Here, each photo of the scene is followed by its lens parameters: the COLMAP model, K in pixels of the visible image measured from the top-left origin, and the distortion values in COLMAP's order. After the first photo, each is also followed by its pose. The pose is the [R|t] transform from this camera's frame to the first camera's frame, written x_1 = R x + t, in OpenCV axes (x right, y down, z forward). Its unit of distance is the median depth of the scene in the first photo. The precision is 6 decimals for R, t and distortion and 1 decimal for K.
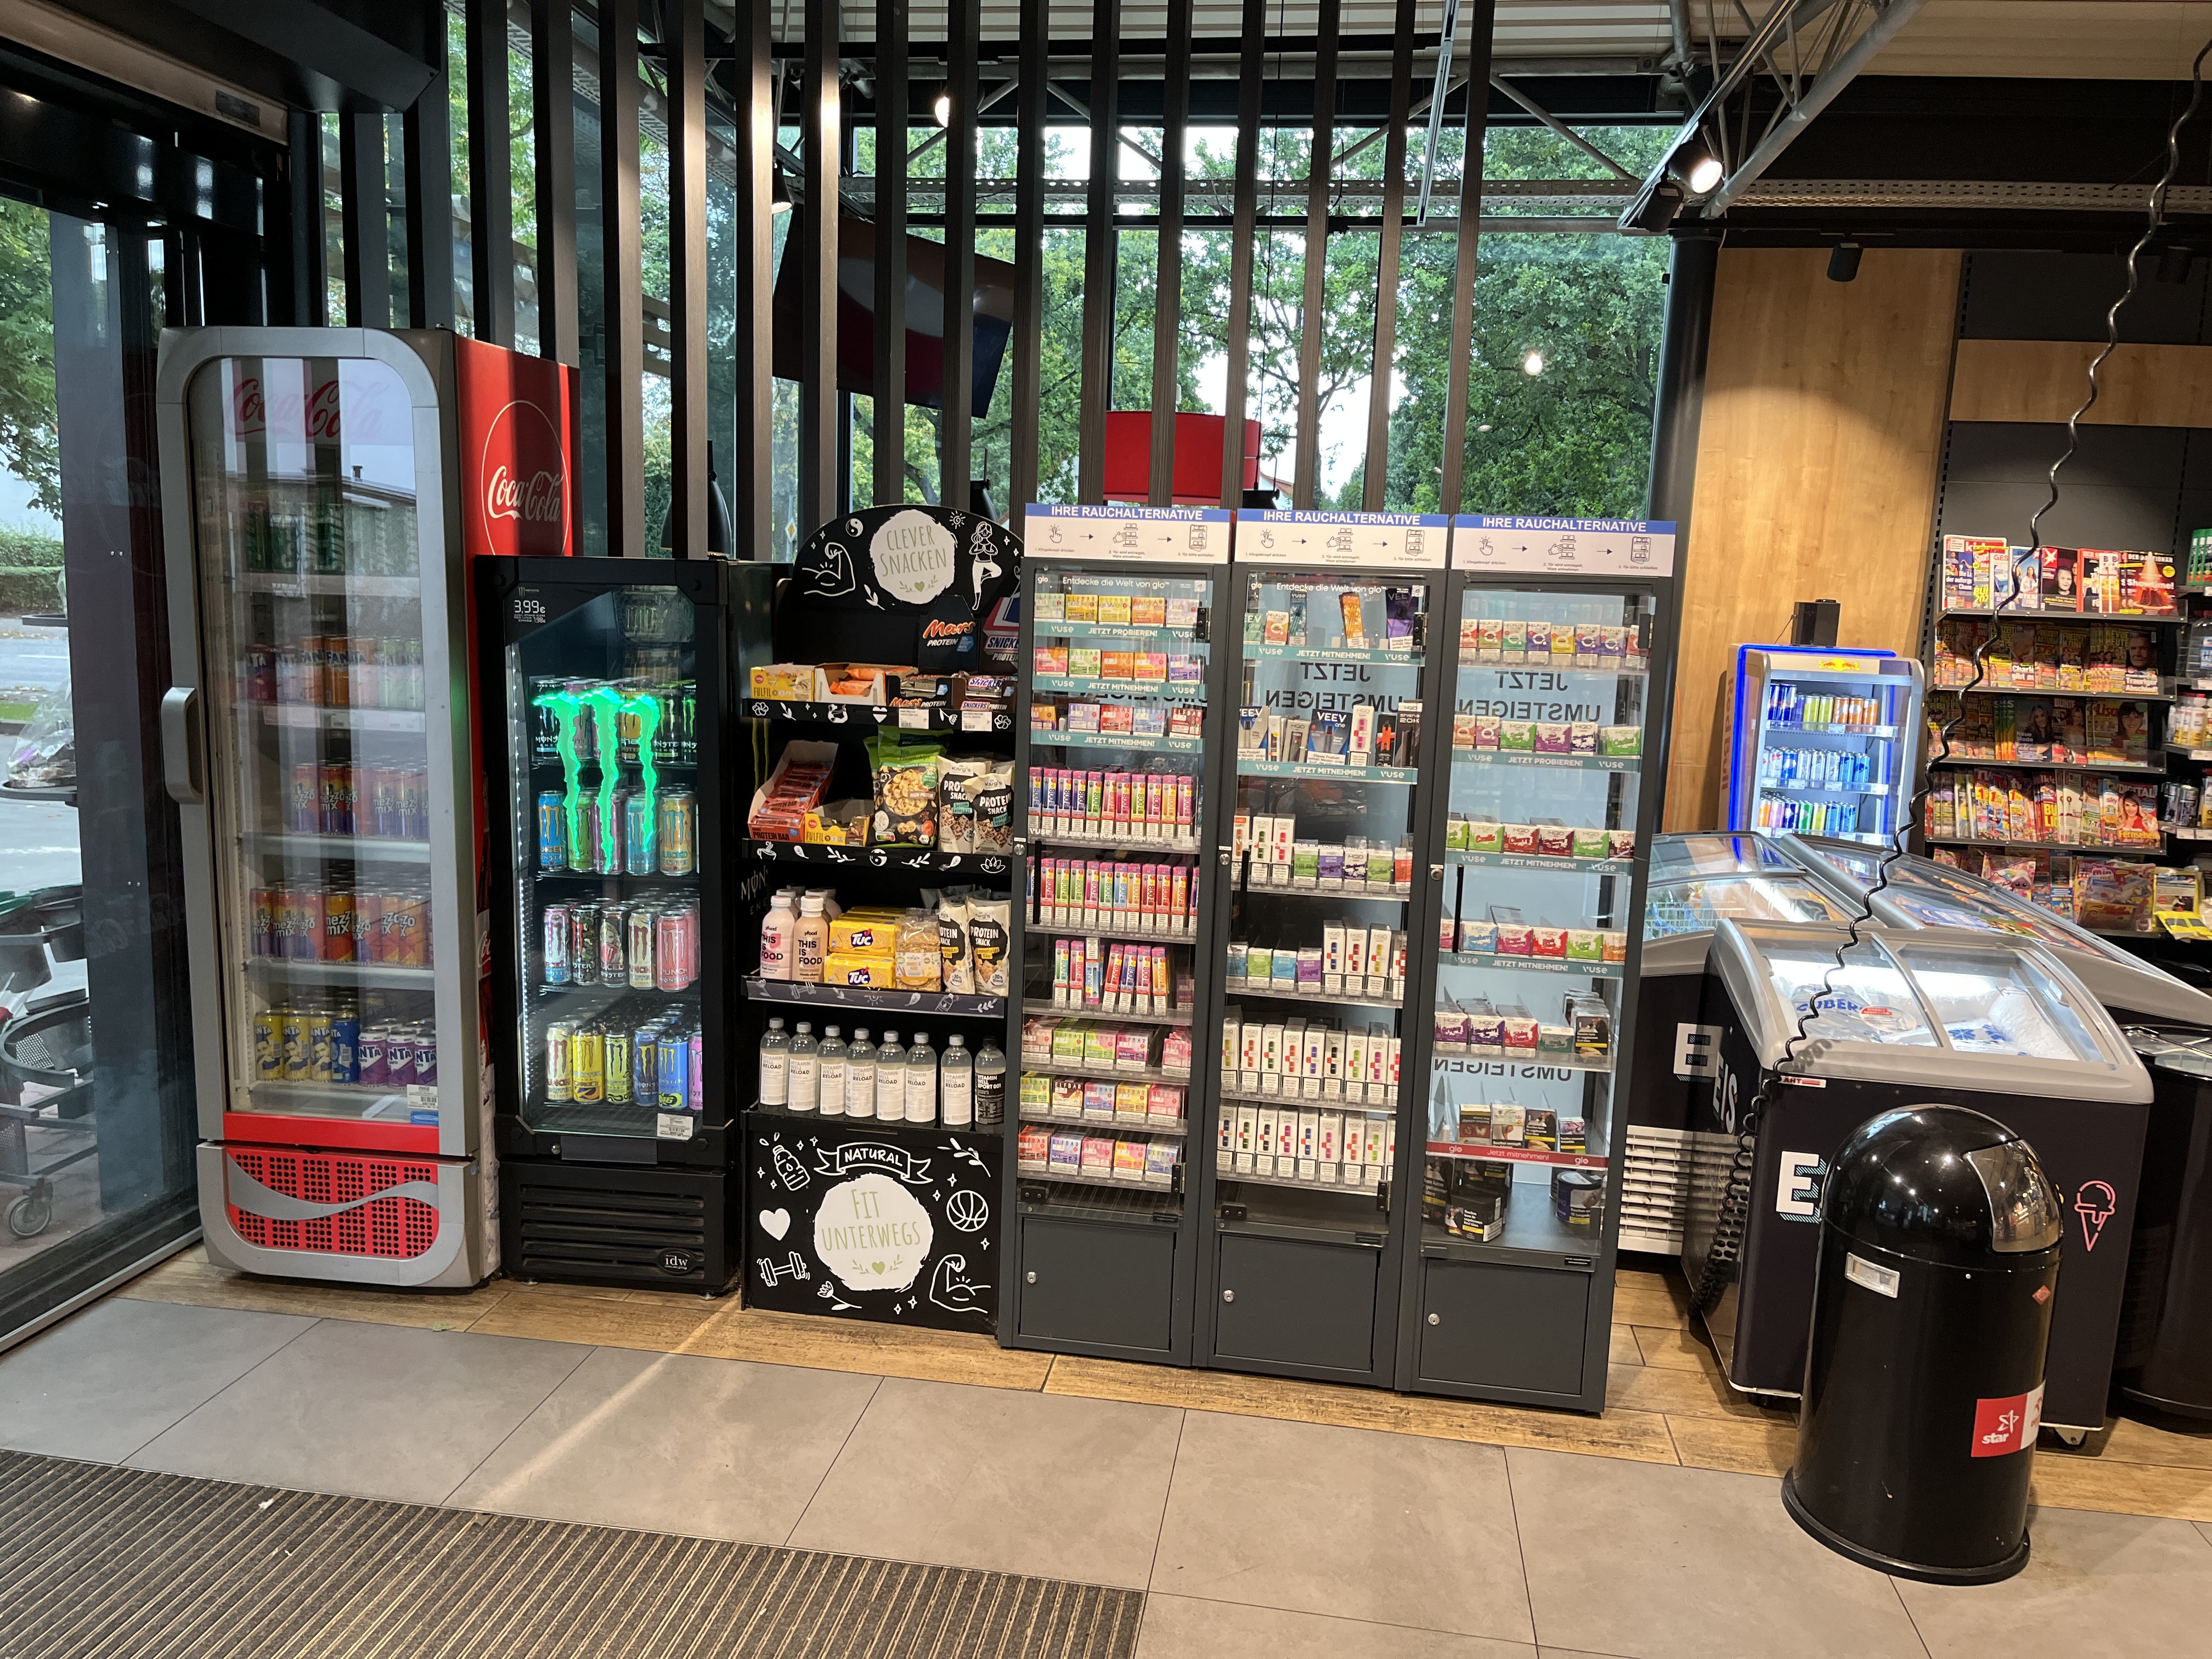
lens RADIAL K [[1670.3, 0, 1106.0], [0, 1670.3, 829.5], [0, 0, 1]] dist [0.081821, -0.113049]
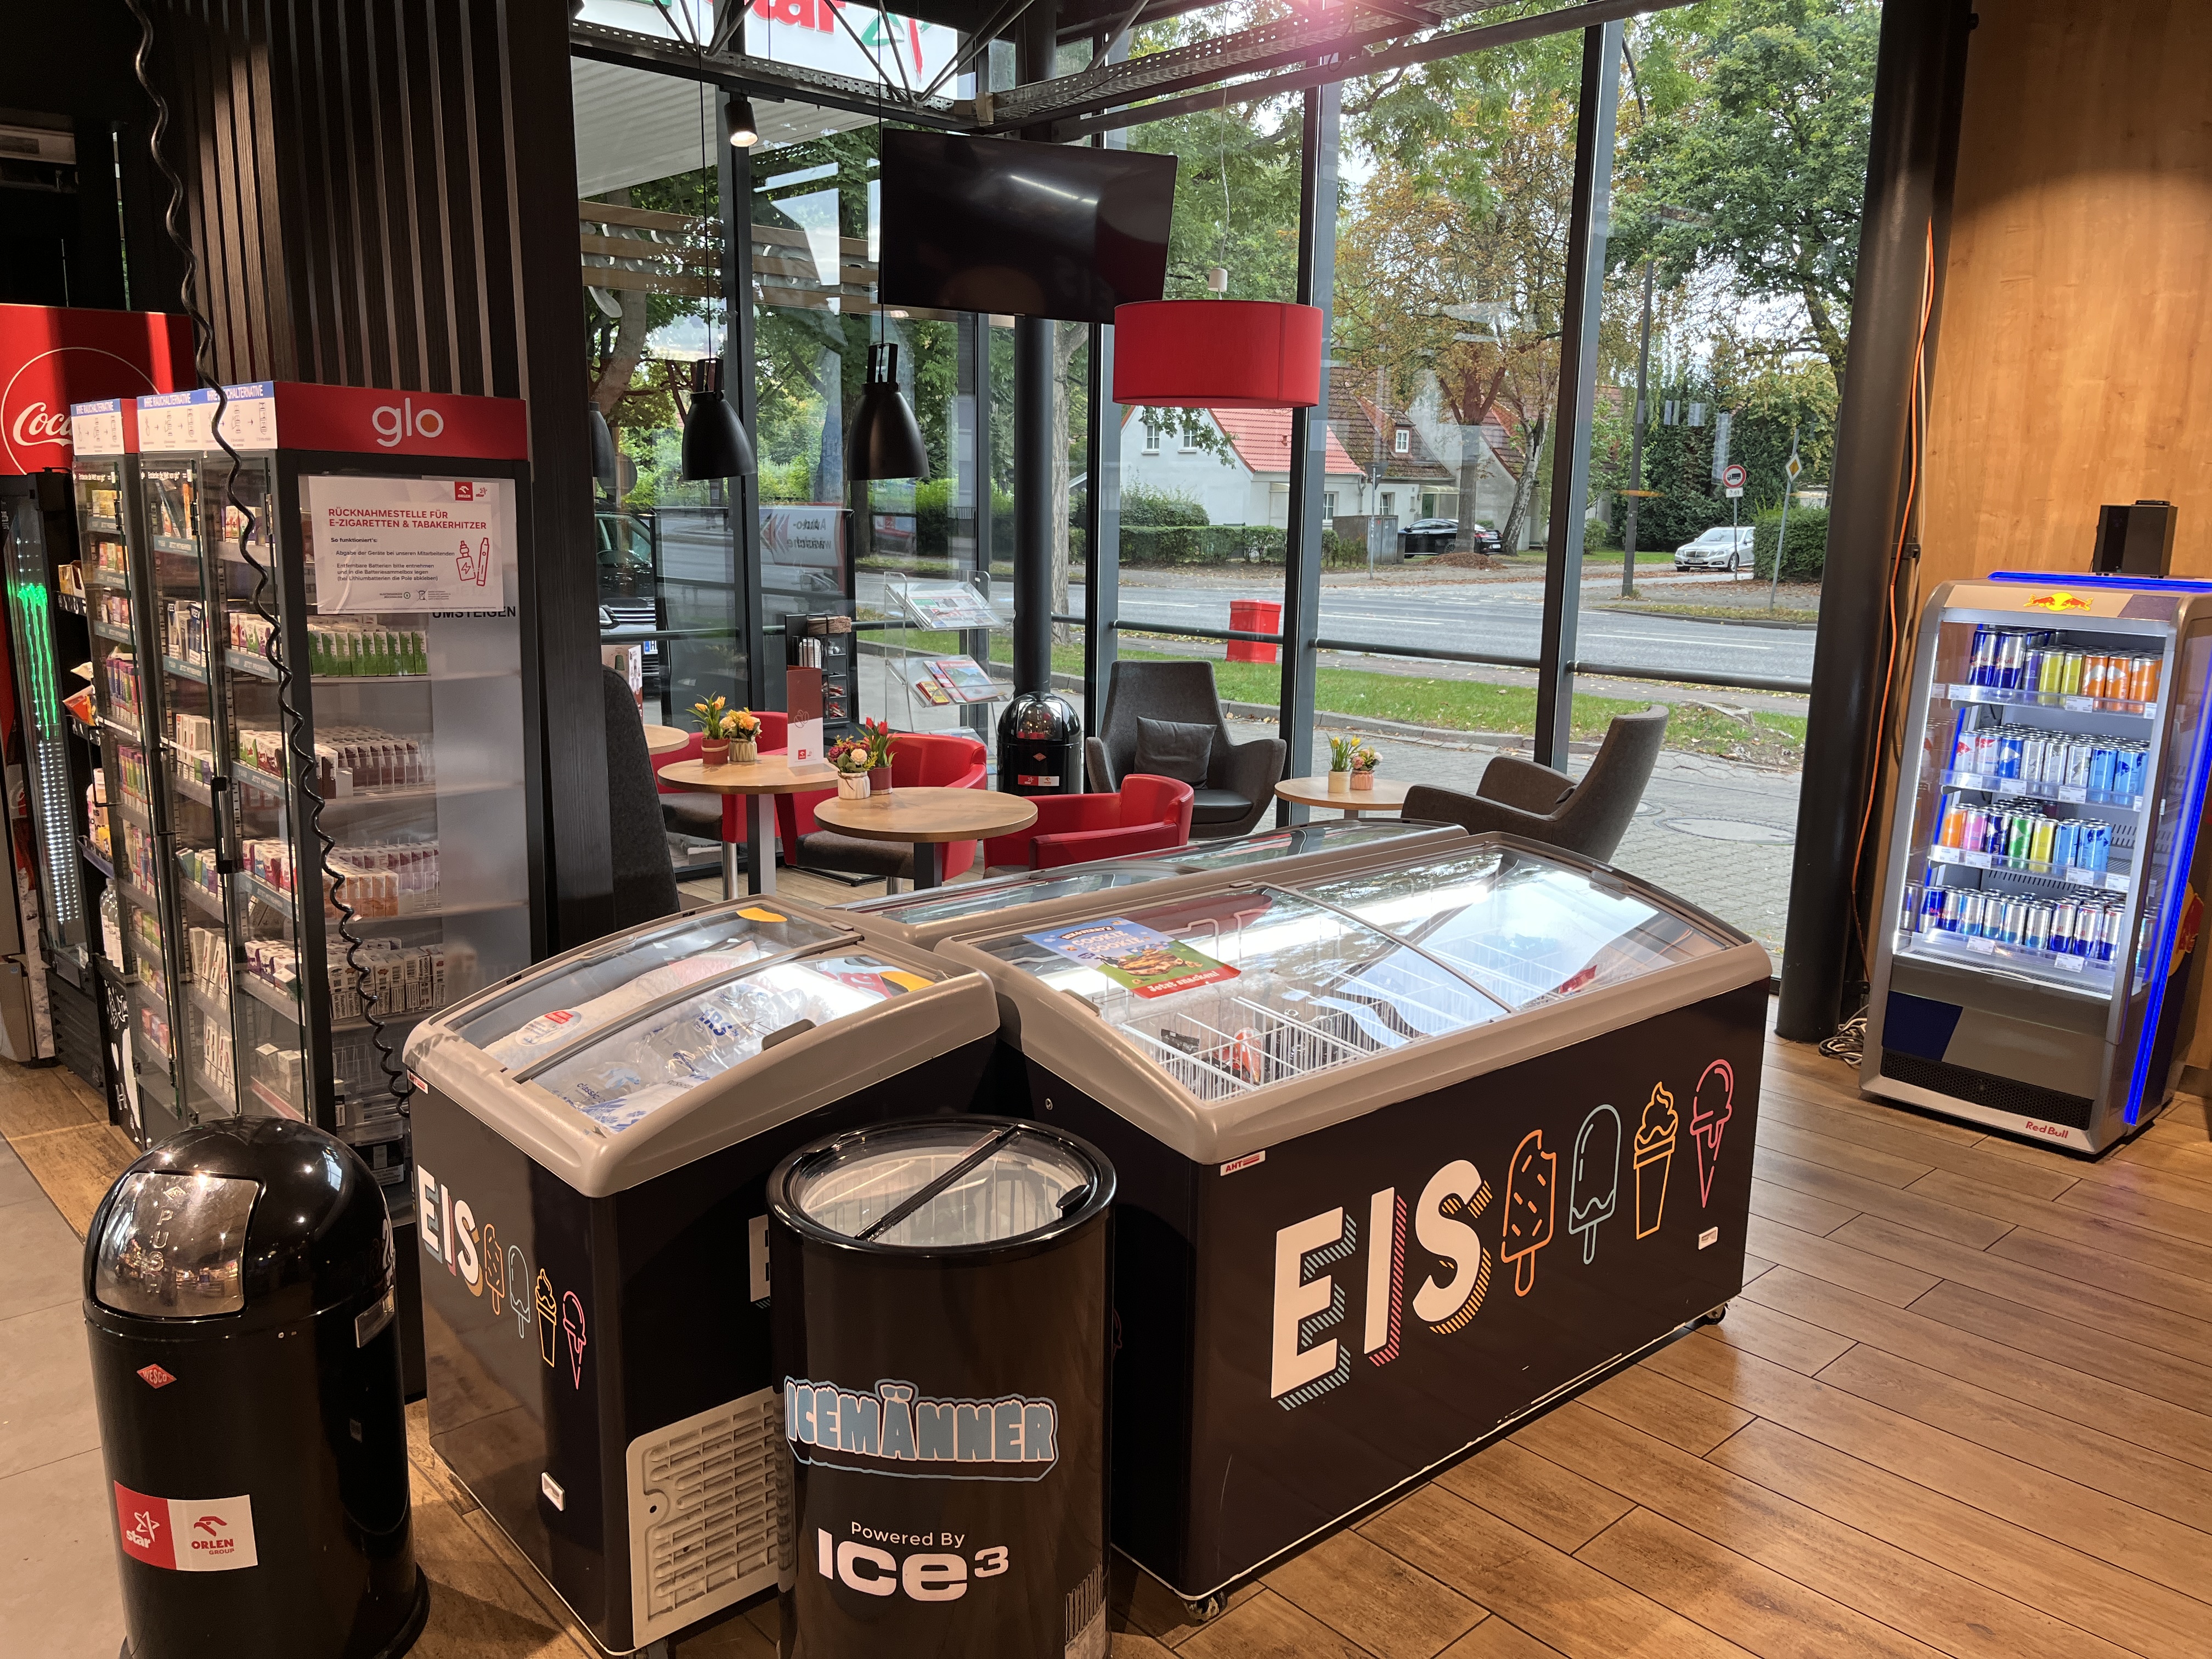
lens RADIAL K [[1688.4, 0, 1108.1], [0, 1688.4, 836.2], [0, 0, 1]] dist [0.033320, -0.070200]
pose [[0.773649, 0.098434, -0.625921, 0.547617], [-0.080555, 0.995123, 0.056928, -0.016958], [0.628472, 0.006379, 0.777806, 0.275830]]
